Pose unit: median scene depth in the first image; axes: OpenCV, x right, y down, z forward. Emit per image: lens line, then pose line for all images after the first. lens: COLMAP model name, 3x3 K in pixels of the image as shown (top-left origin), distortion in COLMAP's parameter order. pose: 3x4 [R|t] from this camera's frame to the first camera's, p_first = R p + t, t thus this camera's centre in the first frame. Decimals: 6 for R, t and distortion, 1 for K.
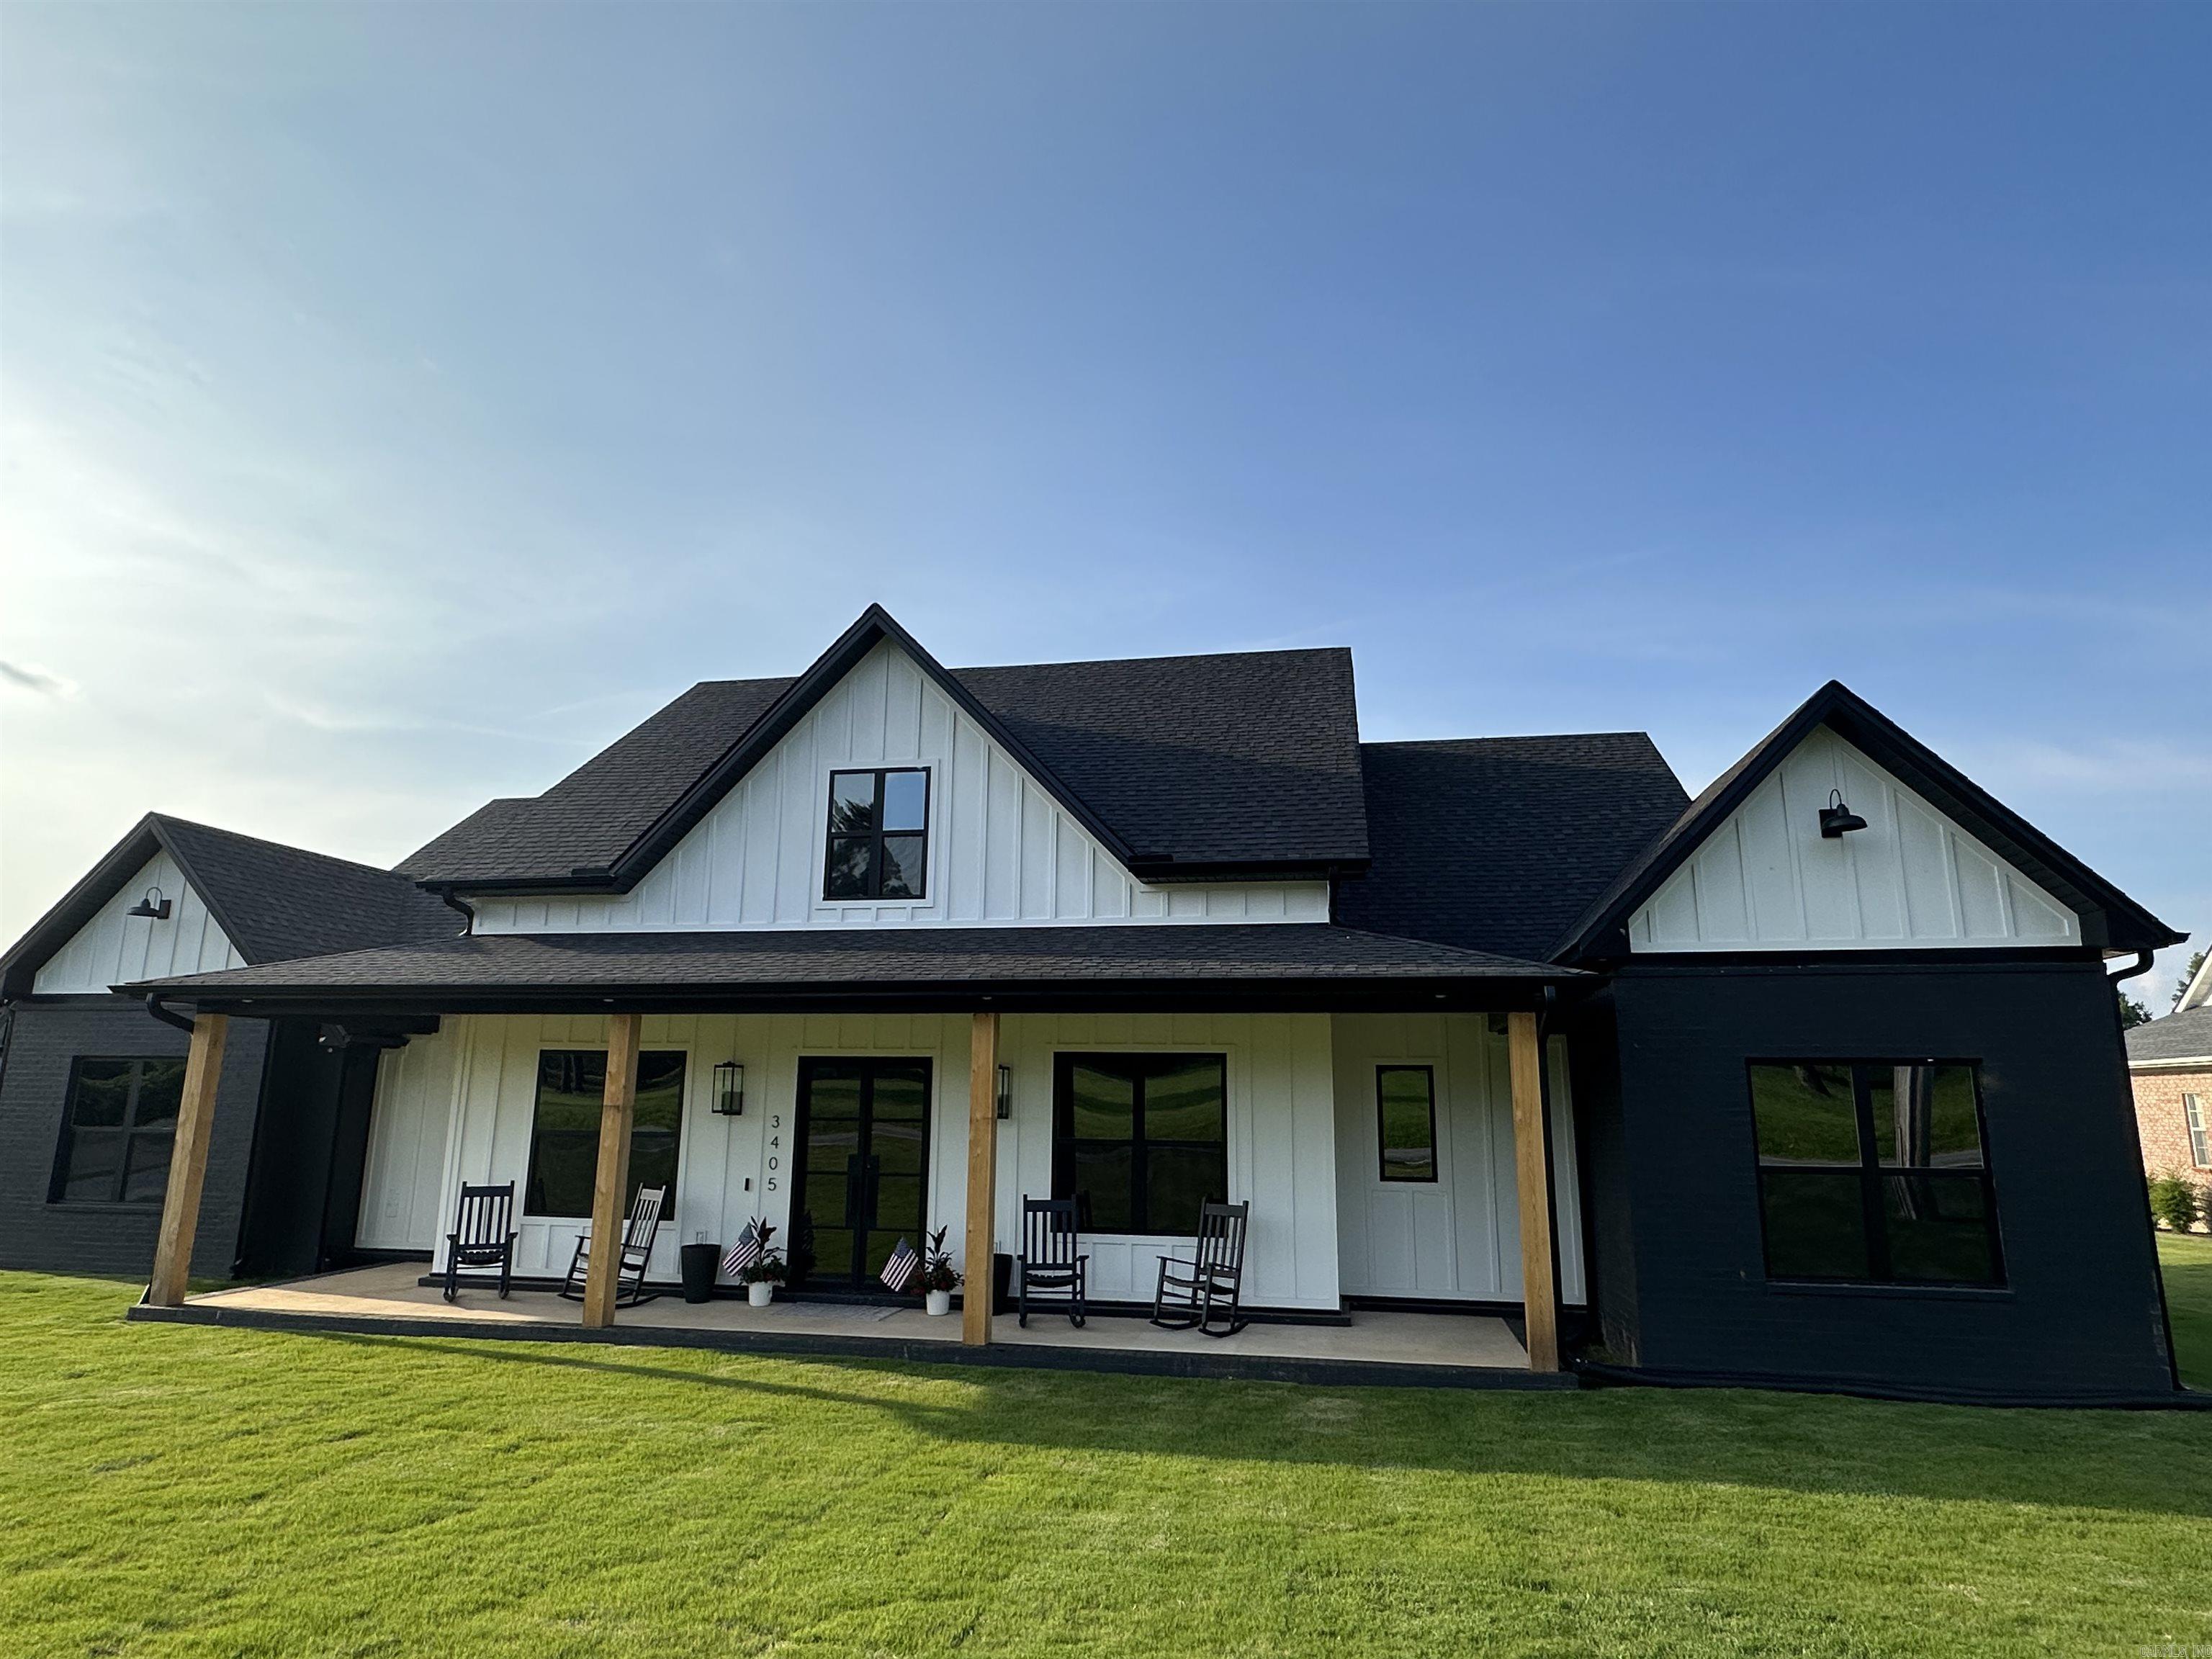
lens RADIAL K [[1283.5, 0, 1106.0], [0, 1283.5, 829.5], [0, 0, 1]] dist [0.005147, -0.001139]
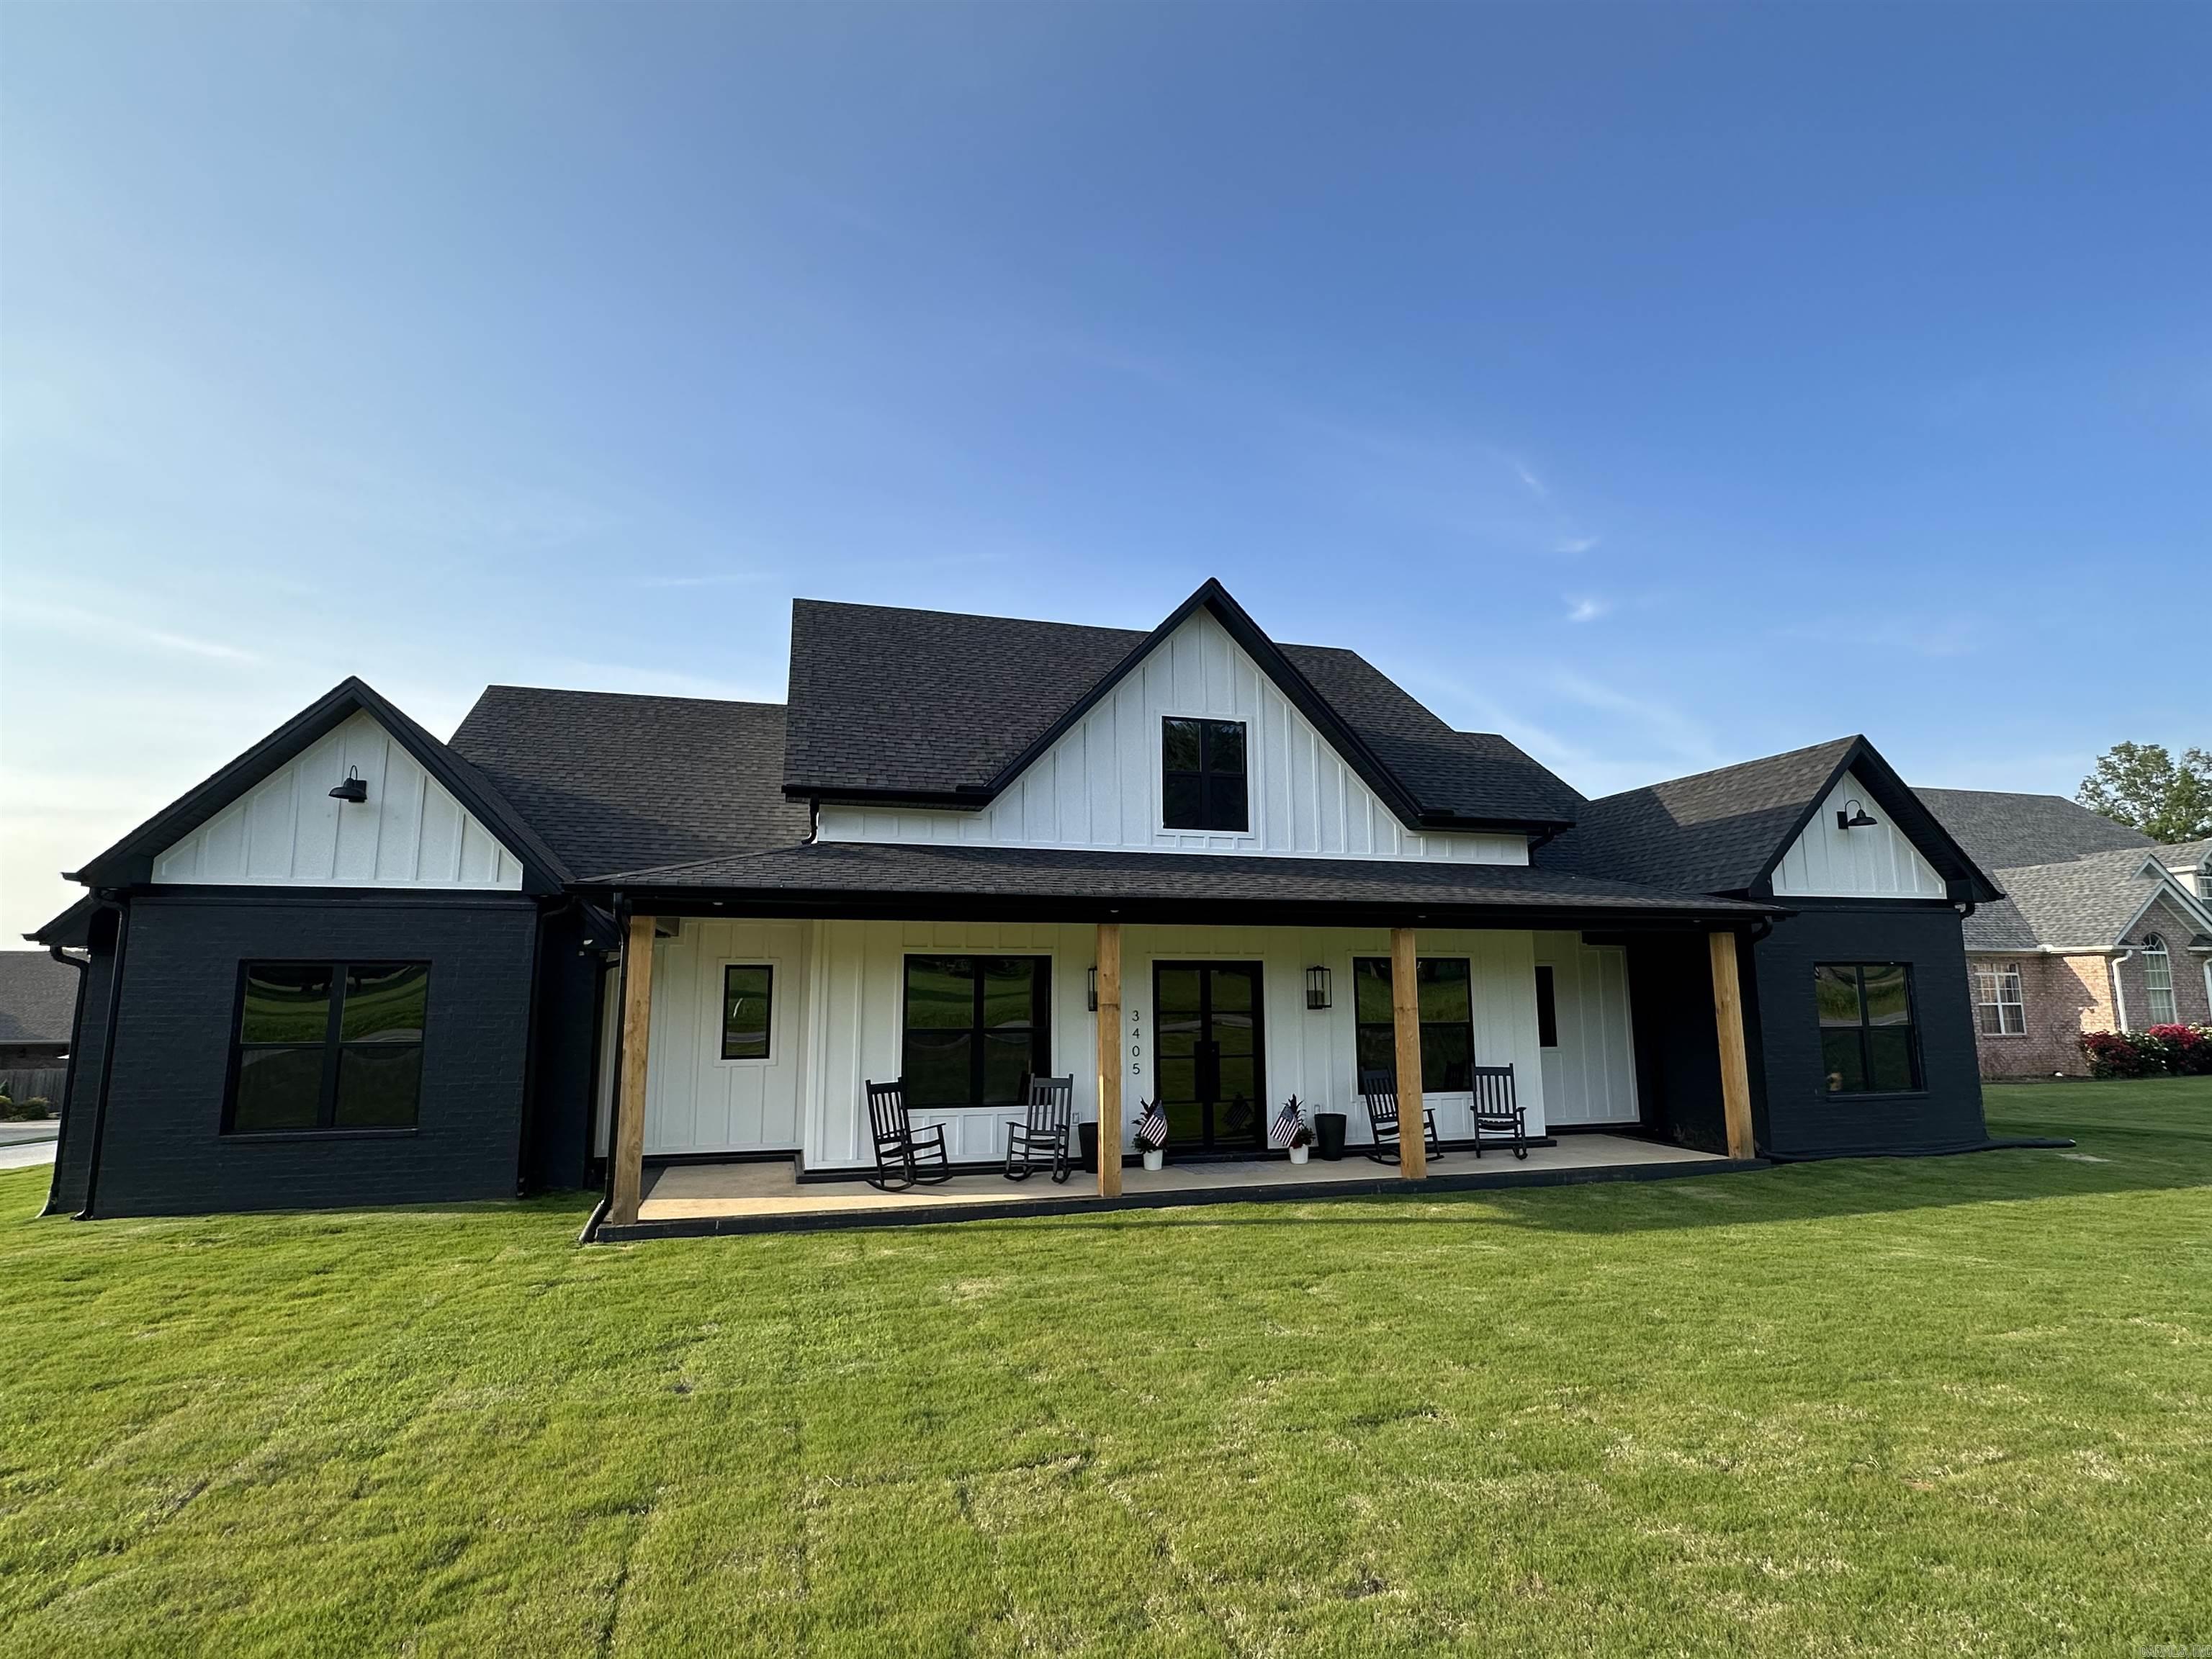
lens RADIAL K [[1085.8, 0, 1106.0], [0, 1085.8, 829.5], [0, 0, 1]] dist [-0.000067, 0.000292]
pose [[0.892888, 0.053288, 0.447114, -0.736429], [-0.079499, 0.996030, 0.040049, 0.021816], [-0.443205, -0.071304, 0.893580, 0.144435]]
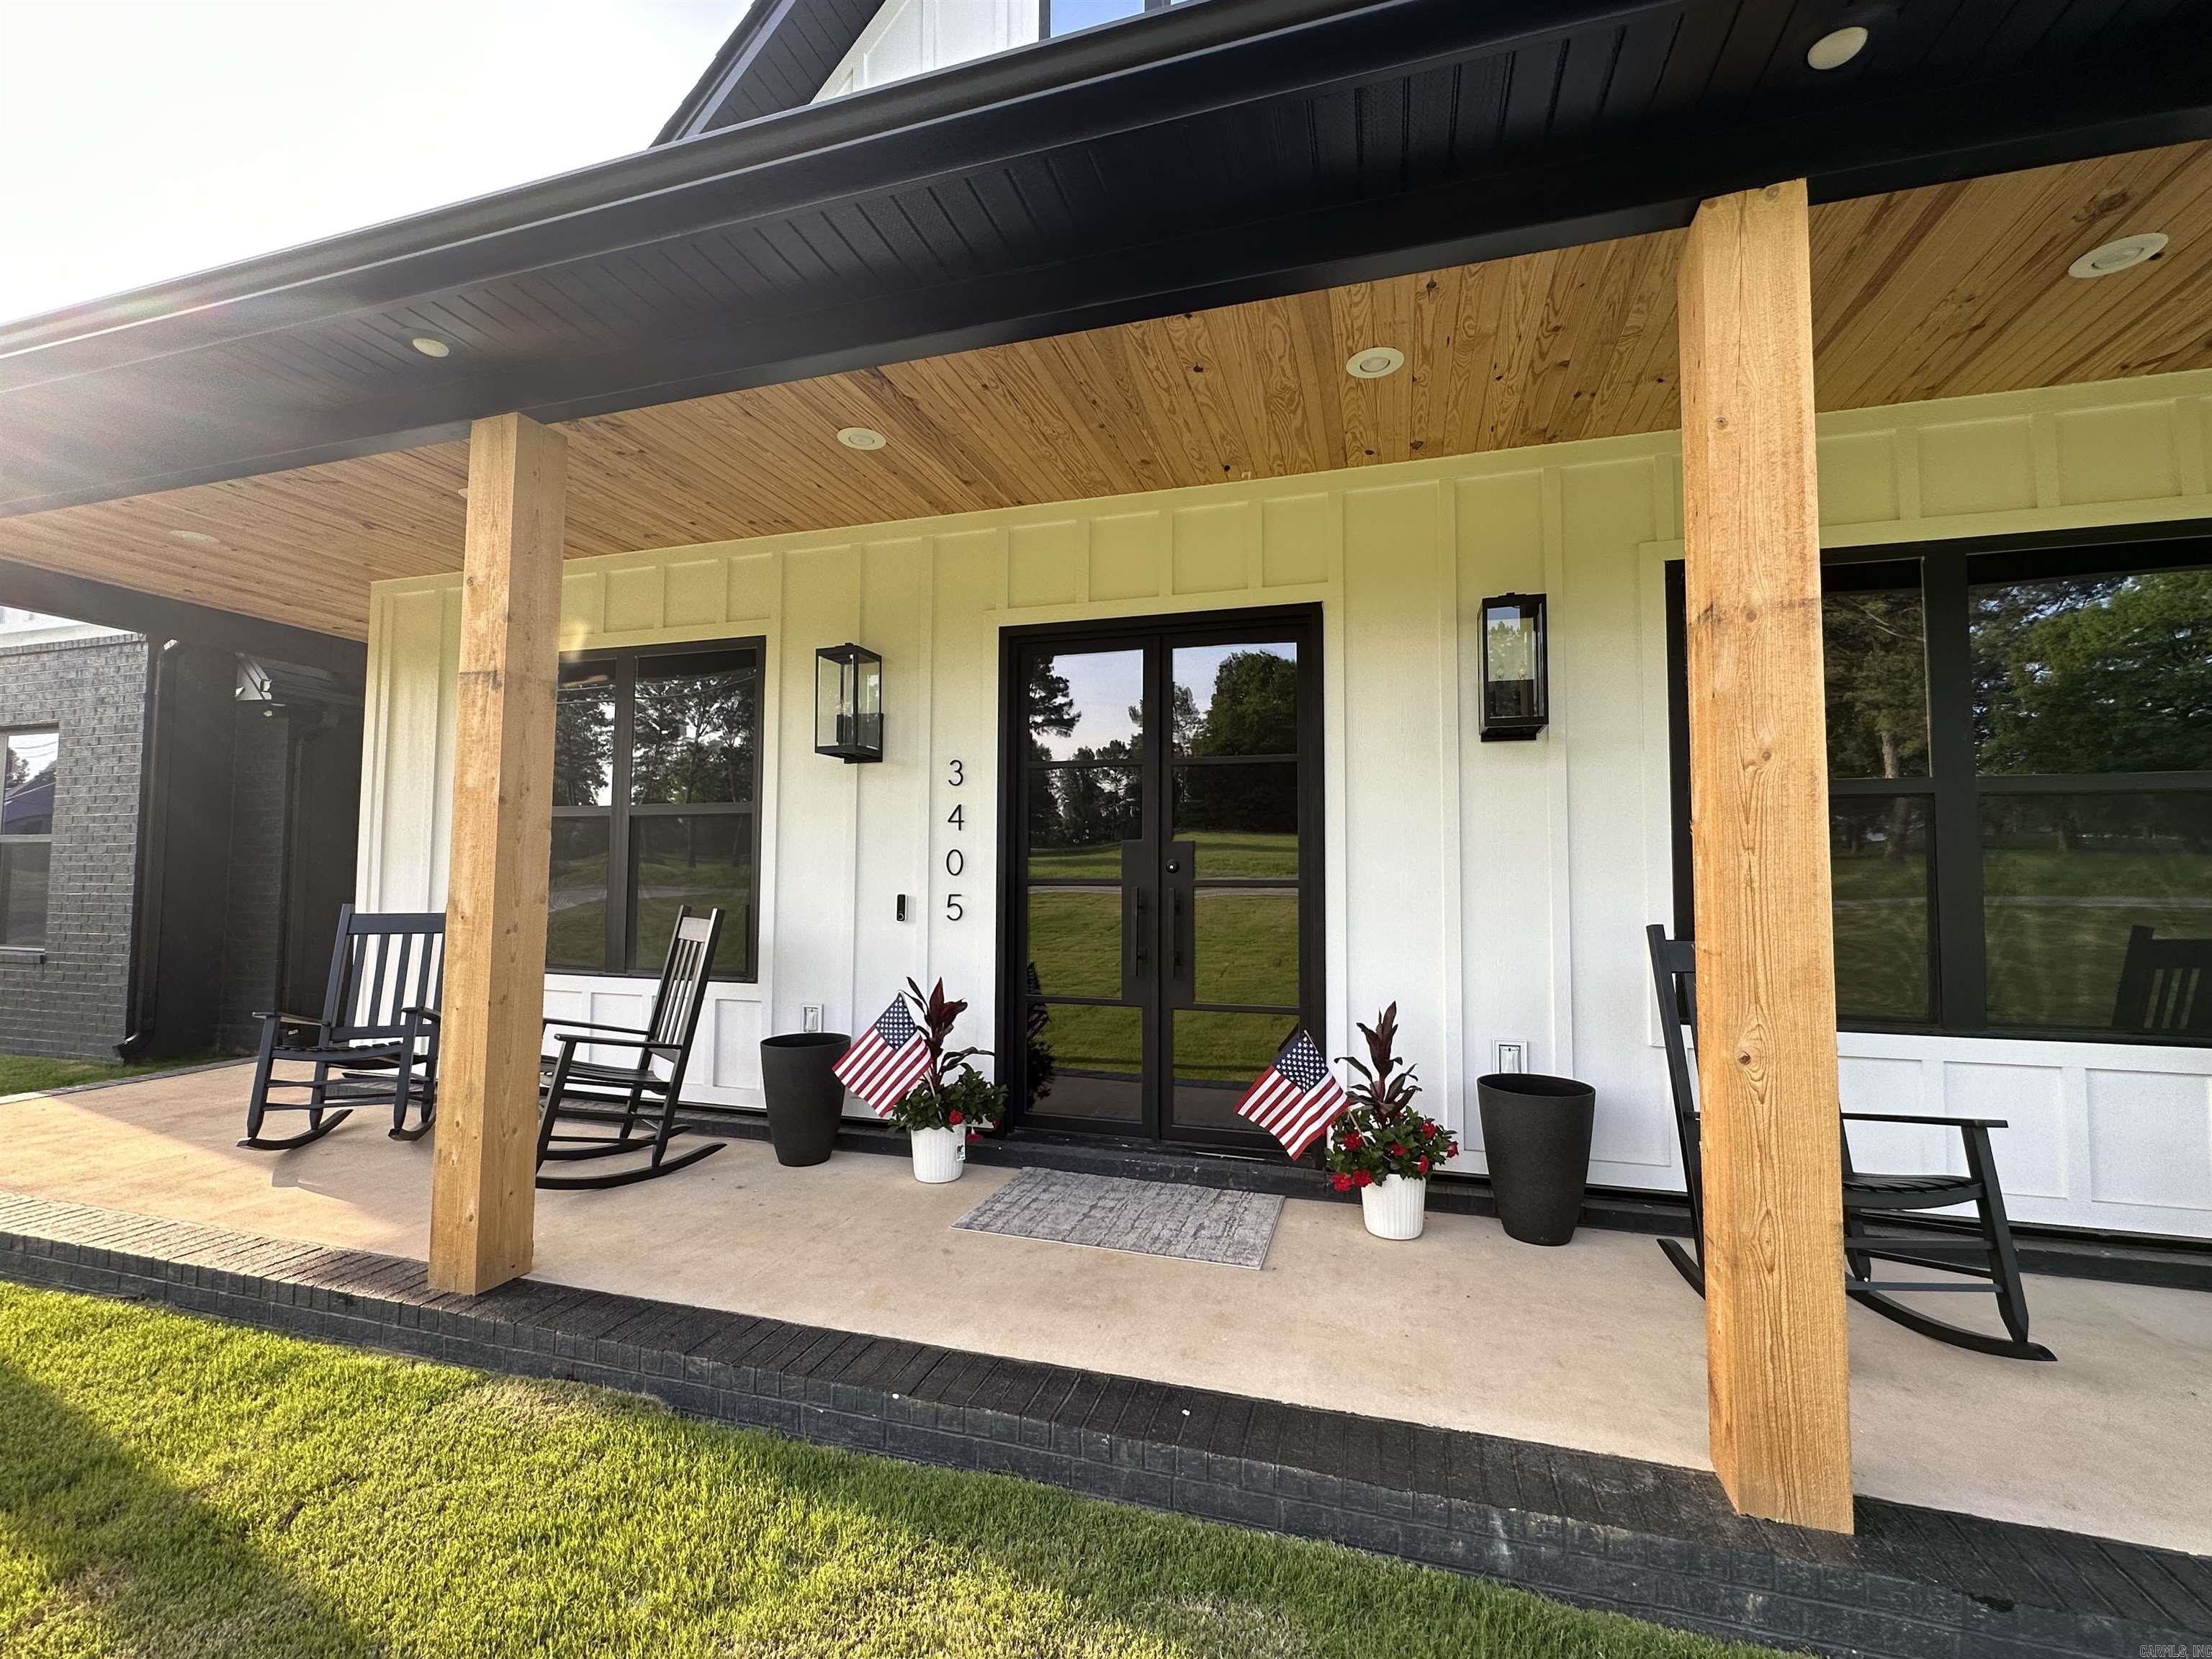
lens RADIAL K [[977.9, 0, 1106.0], [0, 977.9, 829.5], [0, 0, 1]] dist [0.000454, 0.000056]
pose [[0.993773, -0.011118, -0.110867, -0.167859], [0.027672, 0.988462, 0.148917, 0.198672], [0.107932, -0.151058, 0.982615, 0.668888]]
